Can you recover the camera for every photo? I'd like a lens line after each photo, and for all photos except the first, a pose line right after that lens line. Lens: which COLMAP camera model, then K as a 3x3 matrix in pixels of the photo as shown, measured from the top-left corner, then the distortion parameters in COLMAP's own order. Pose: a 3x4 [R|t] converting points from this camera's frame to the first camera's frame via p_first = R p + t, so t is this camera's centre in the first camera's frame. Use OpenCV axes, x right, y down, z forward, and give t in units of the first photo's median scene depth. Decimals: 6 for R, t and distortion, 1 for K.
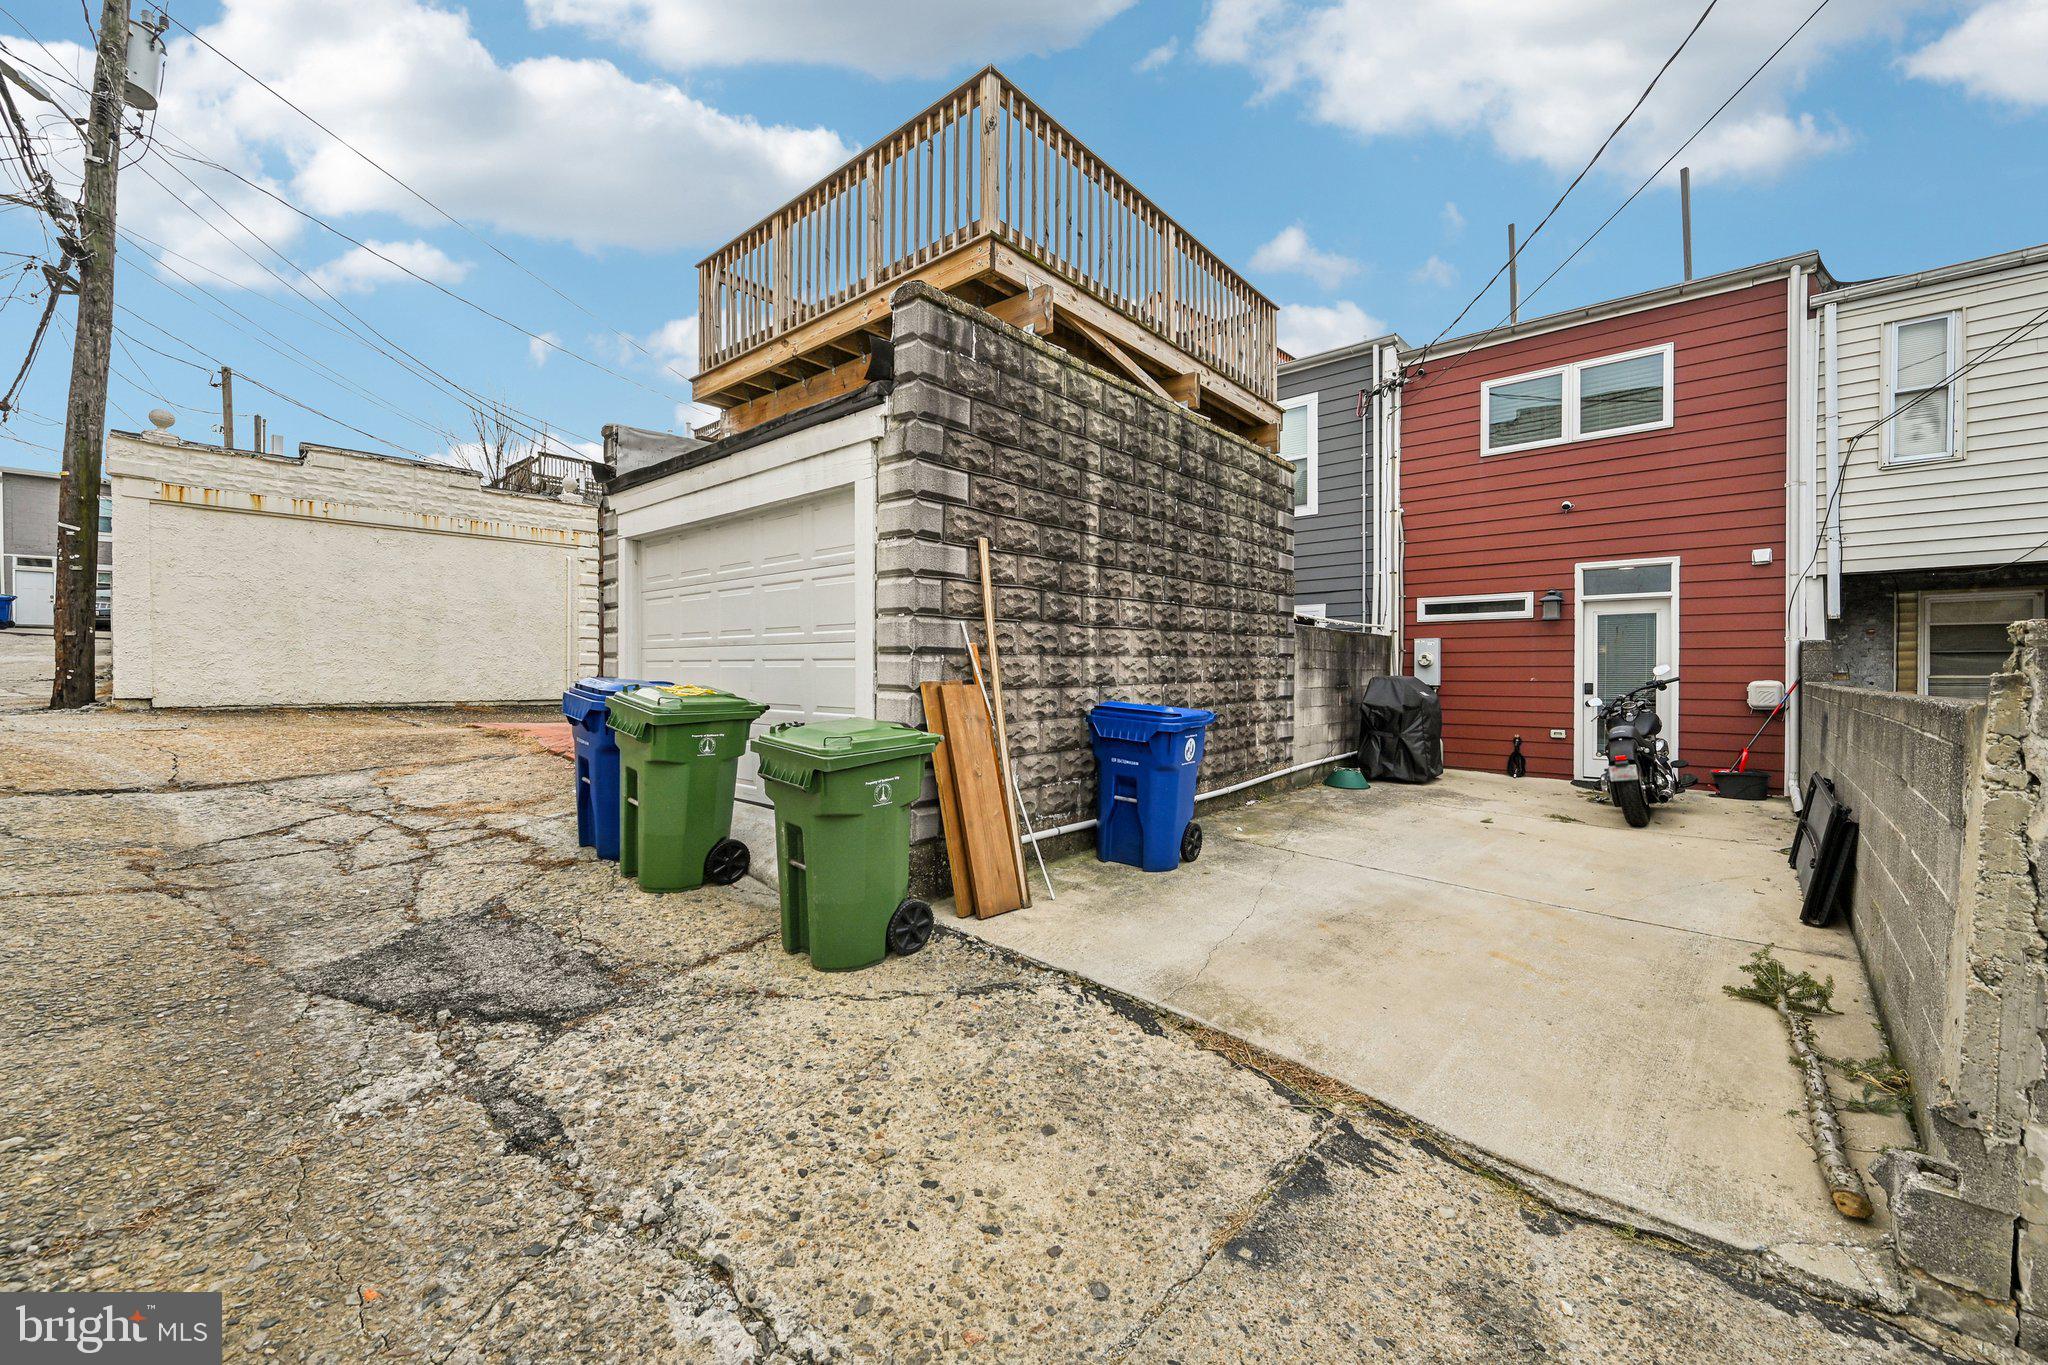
lens RADIAL K [[809.0, 0, 1028.2], [0, 809.0, 679.6], [0, 0, 1]] dist [-0.001146, 0.000294]
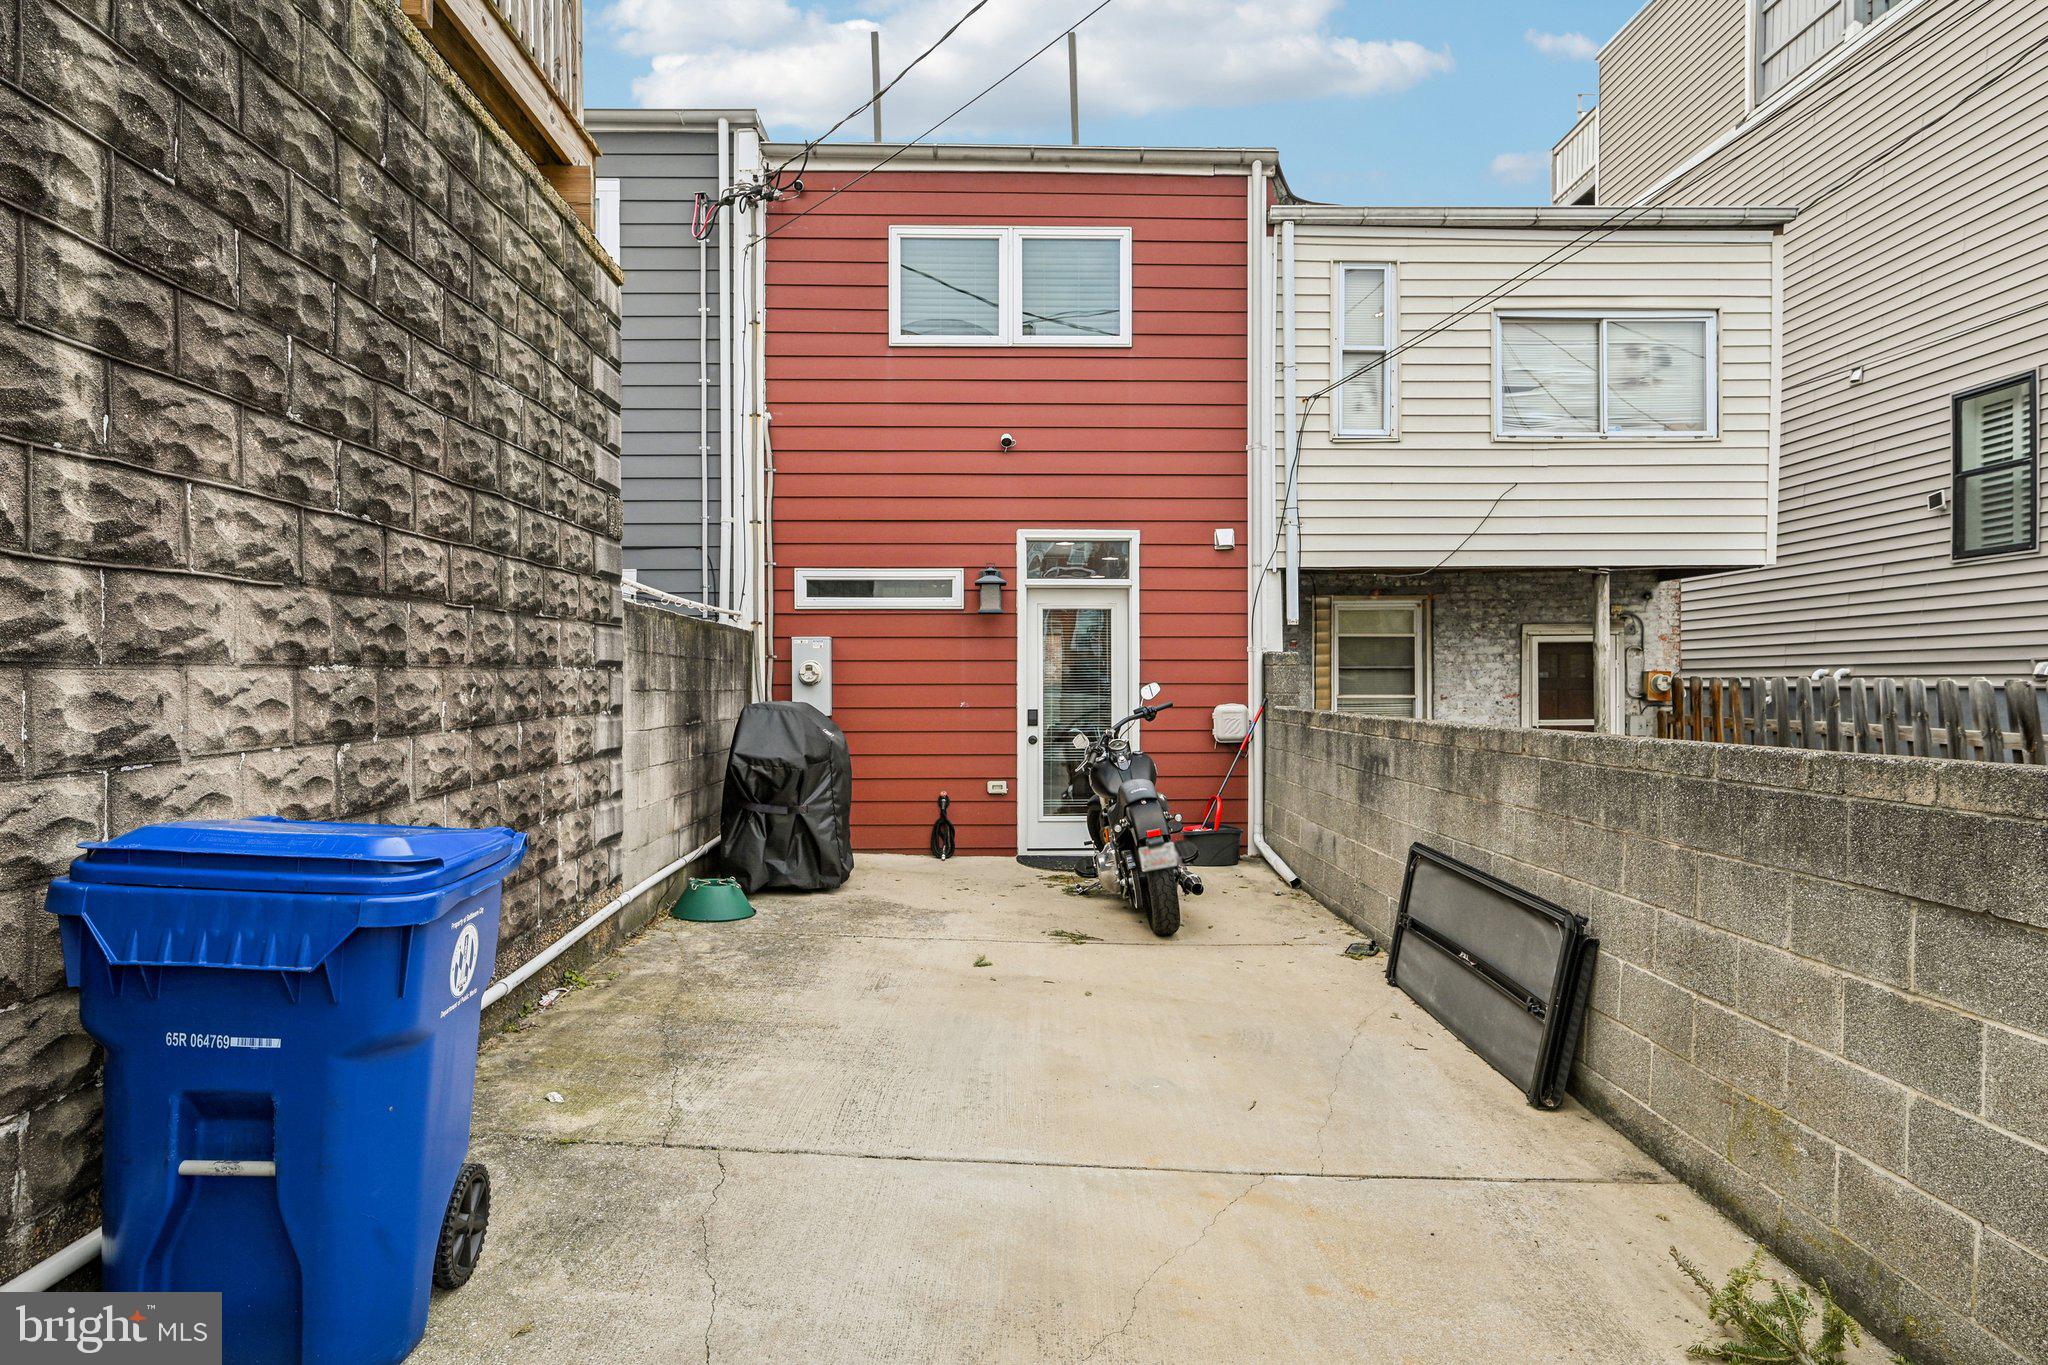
lens RADIAL K [[1182.4, 0, 1026.1], [0, 1182.4, 694.6], [0, 0, 1]] dist [0.001772, -0.002902]
pose [[0.739450, -0.006848, 0.673177, 0.032087], [0.006879, 0.999973, 0.002616, -0.012383], [-0.673177, 0.002696, 0.739477, 0.325975]]
